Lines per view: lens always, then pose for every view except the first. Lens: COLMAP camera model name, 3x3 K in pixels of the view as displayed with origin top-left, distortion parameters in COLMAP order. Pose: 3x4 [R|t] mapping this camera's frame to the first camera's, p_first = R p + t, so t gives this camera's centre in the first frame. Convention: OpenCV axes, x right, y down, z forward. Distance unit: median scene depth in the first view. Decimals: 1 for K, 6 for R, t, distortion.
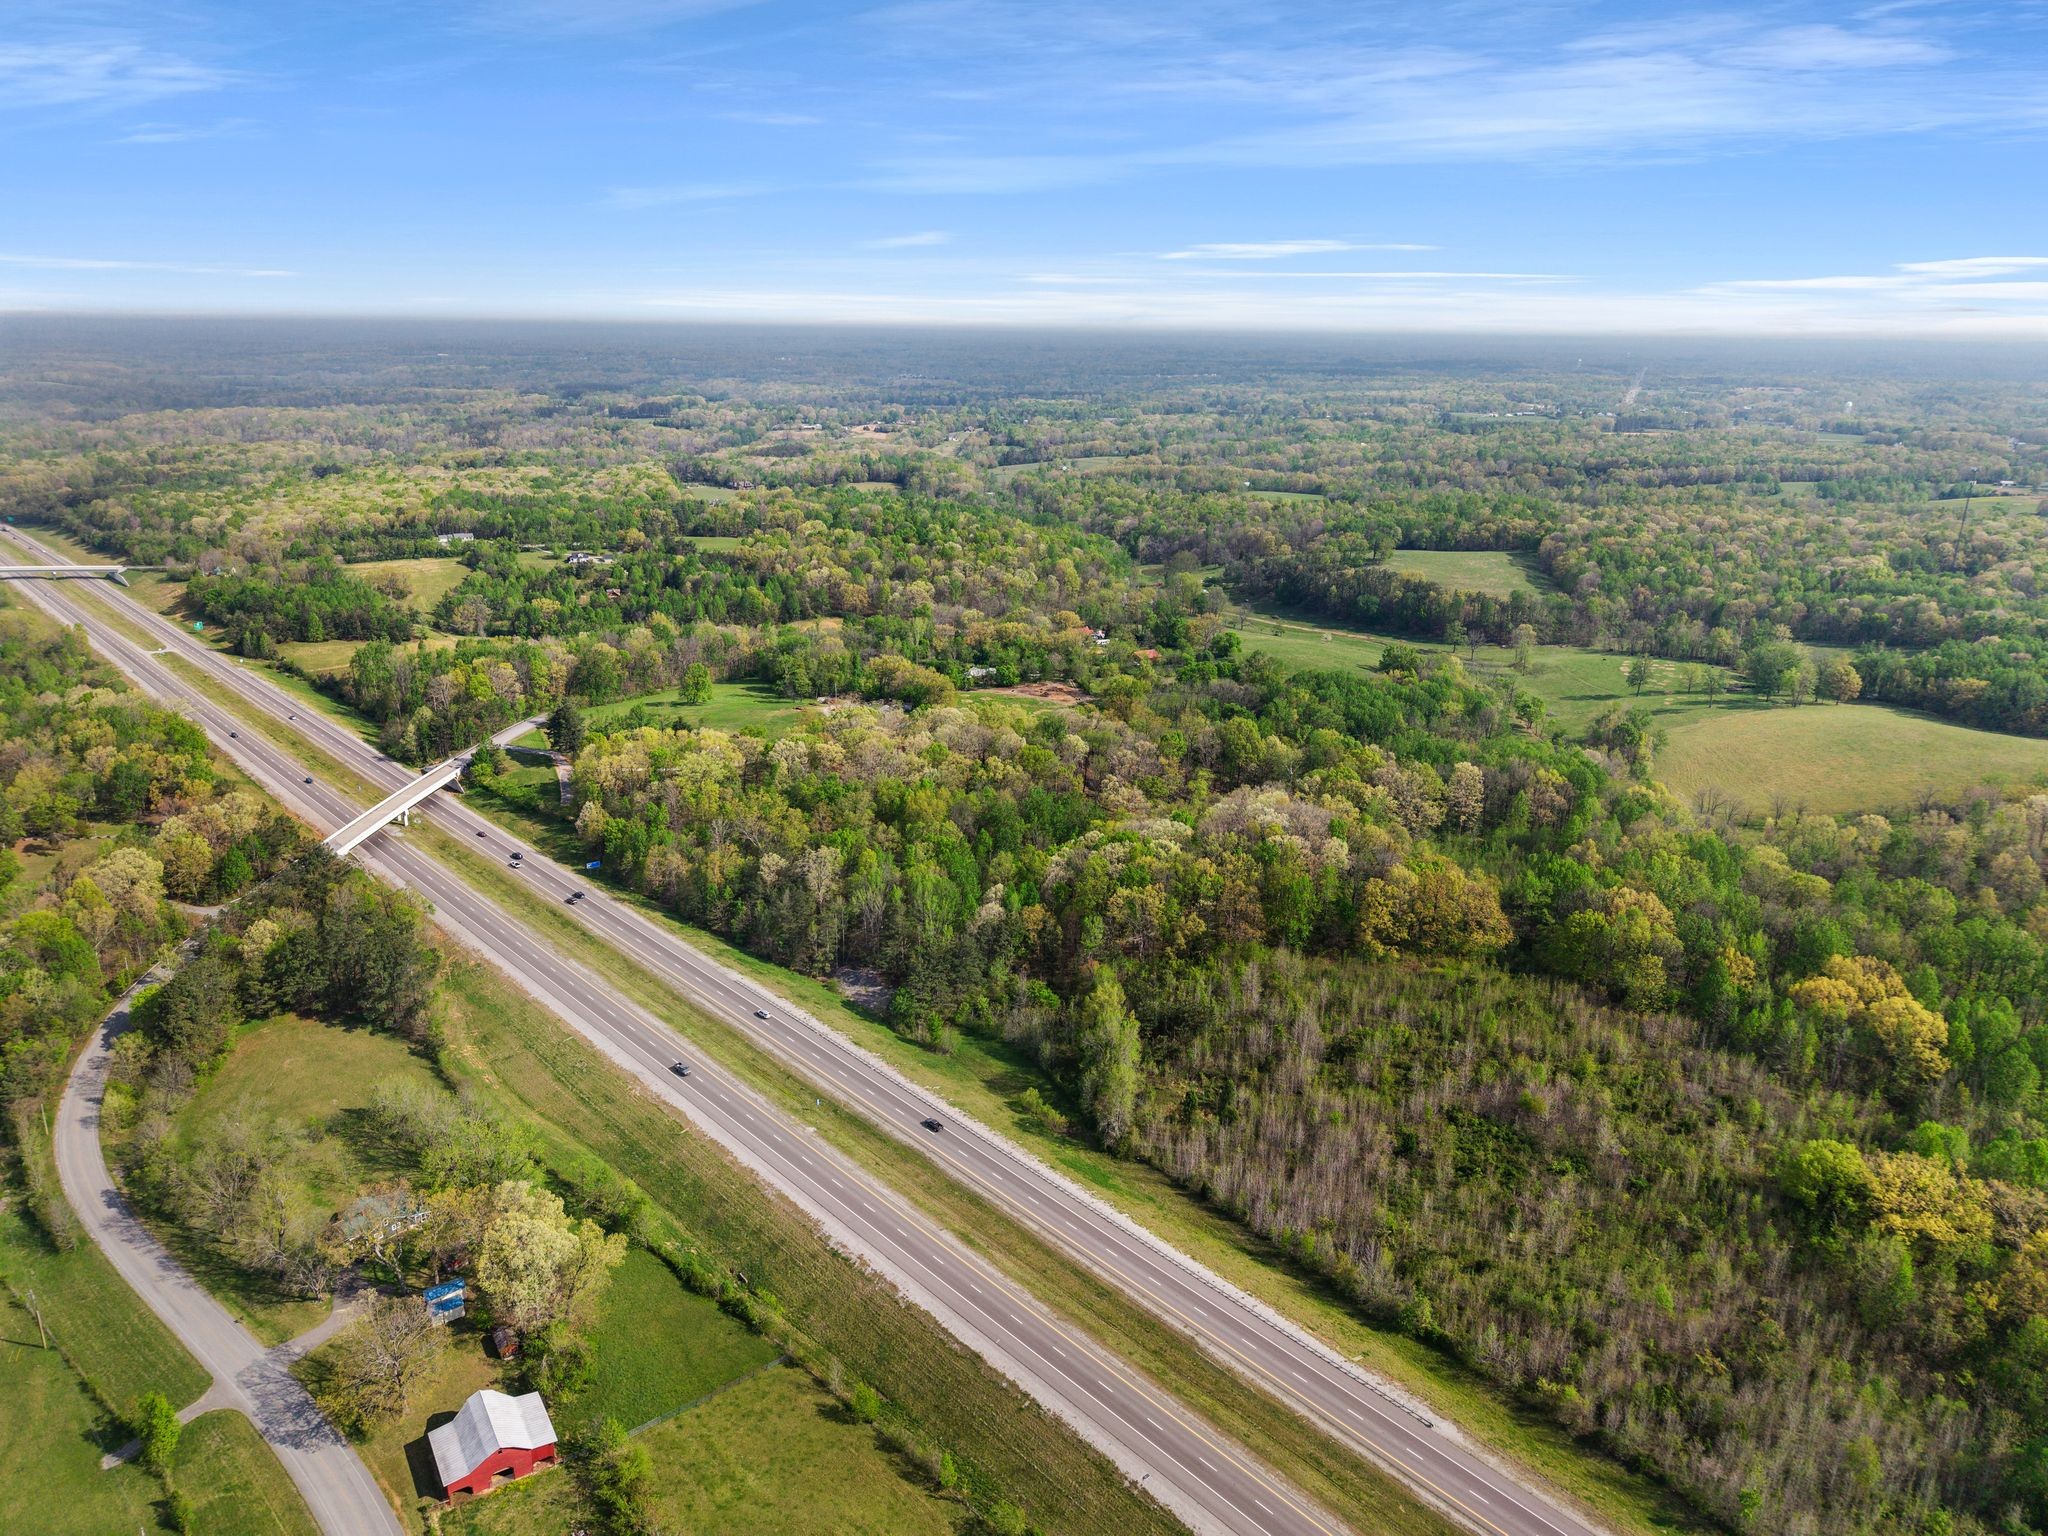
lens RADIAL K [[1344.9, 0, 1023.6], [0, 1344.9, 824.3], [0, 0, 1]] dist [0.048379, -0.064248]
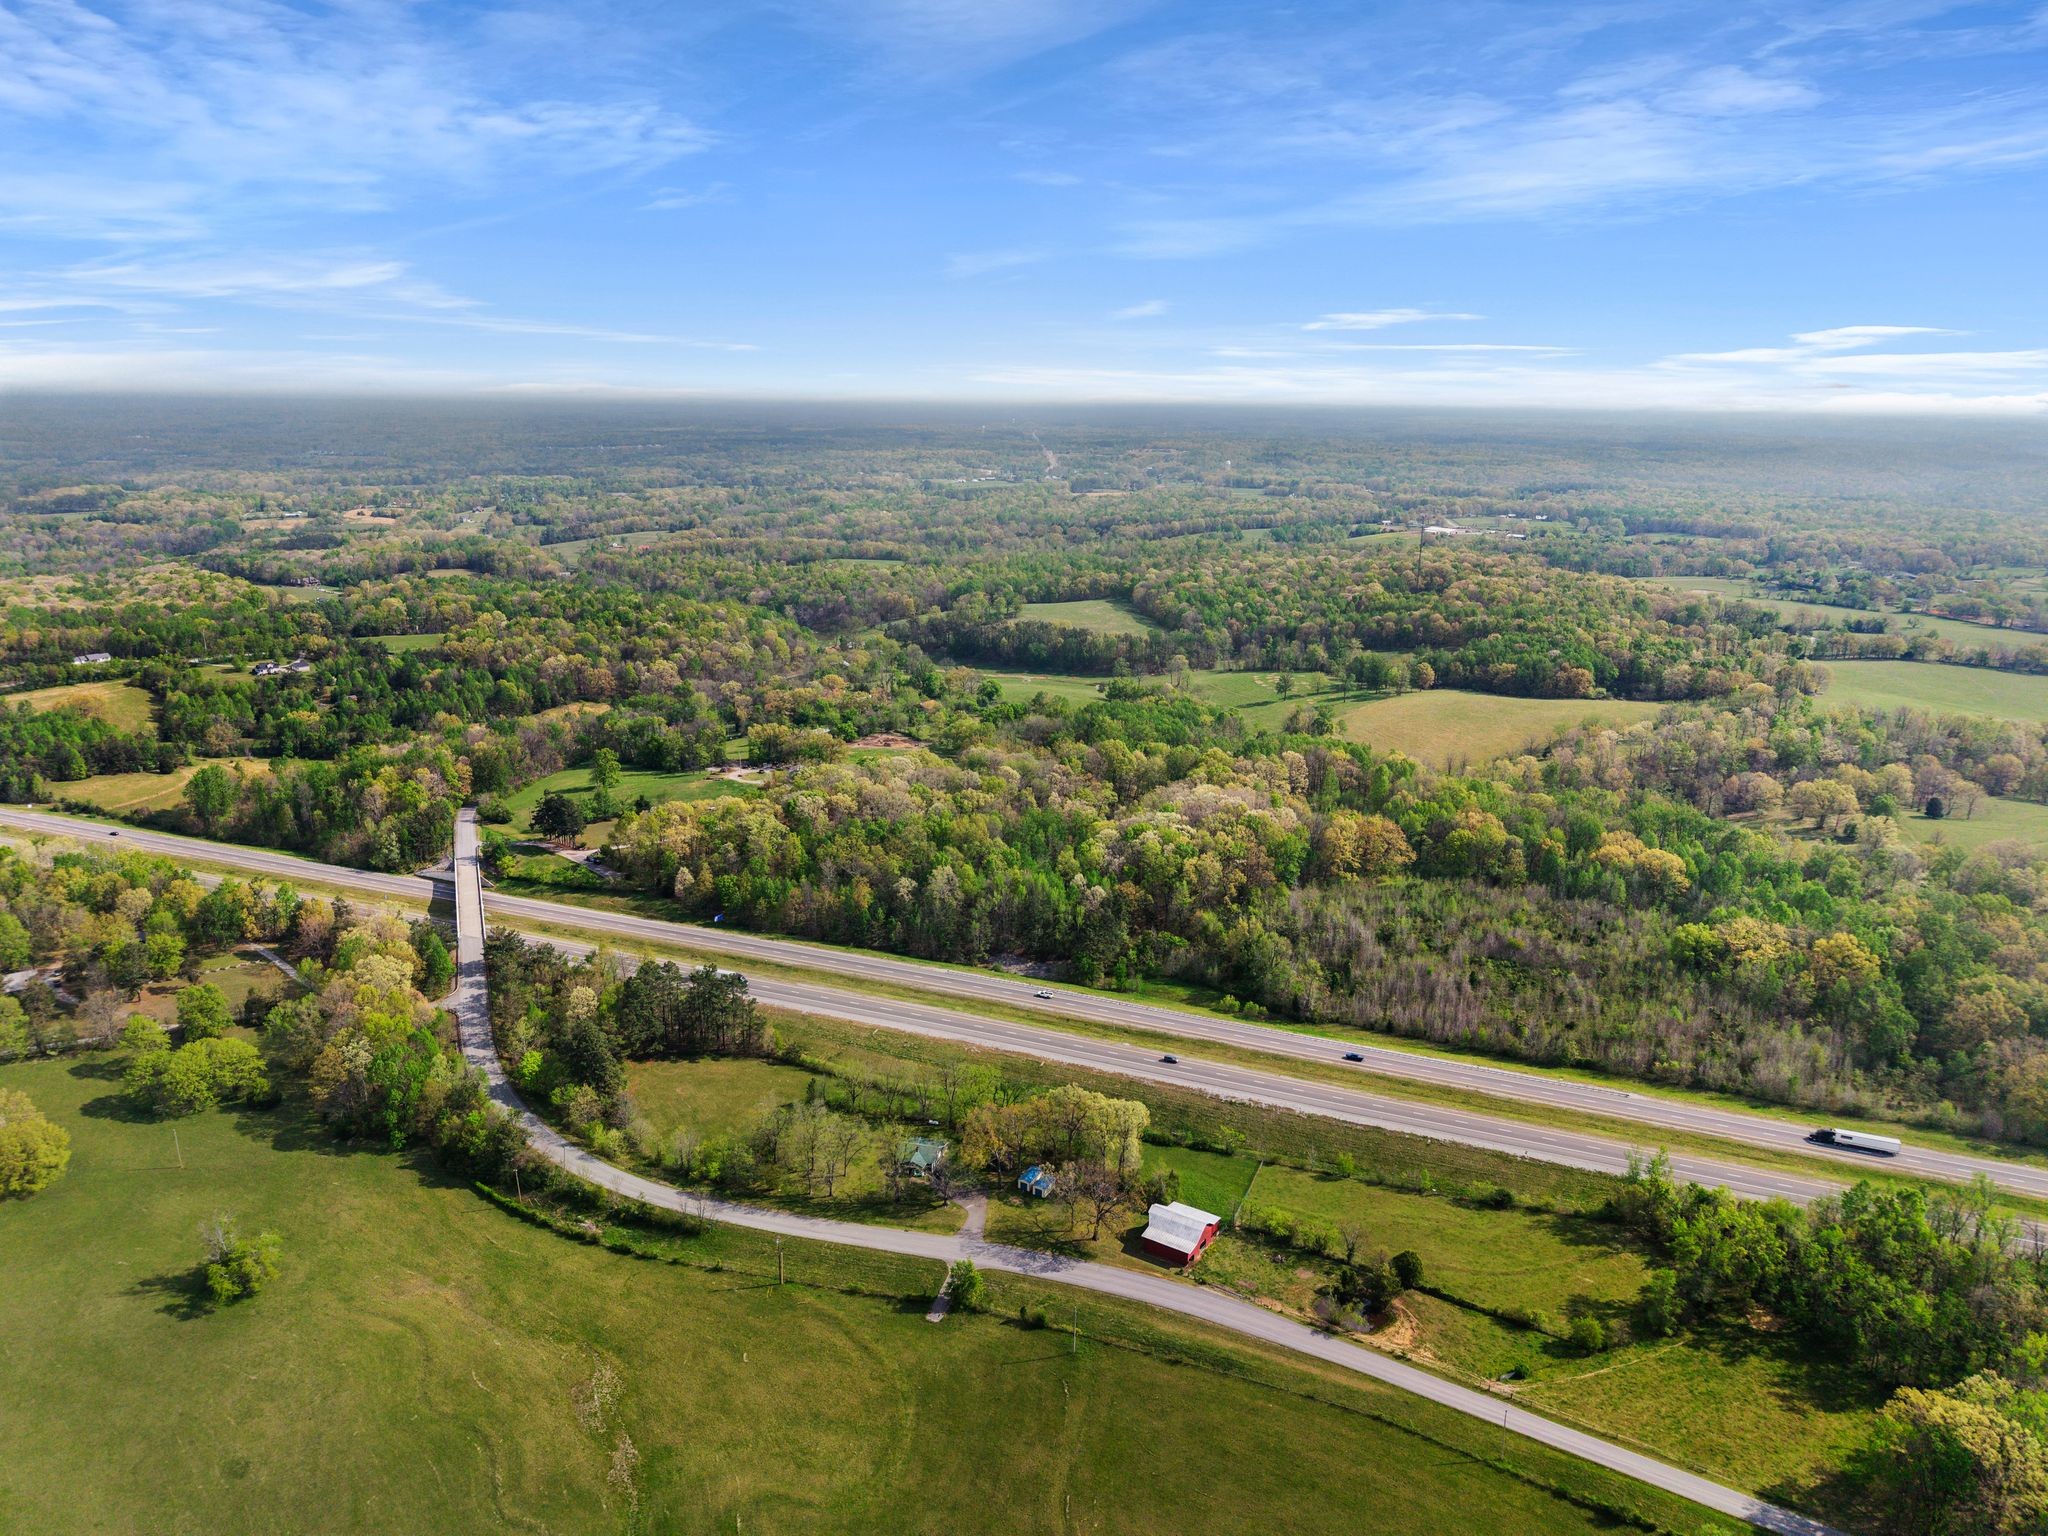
lens RADIAL K [[1372.8, 0, 1019.1], [0, 1372.8, 736.0], [0, 0, 1]] dist [0.067725, -0.132980]
pose [[0.910379, -0.105896, 0.399995, -0.366899], [0.148439, 0.985933, -0.076826, 0.004196], [-0.386233, 0.129316, 0.913292, -0.127533]]
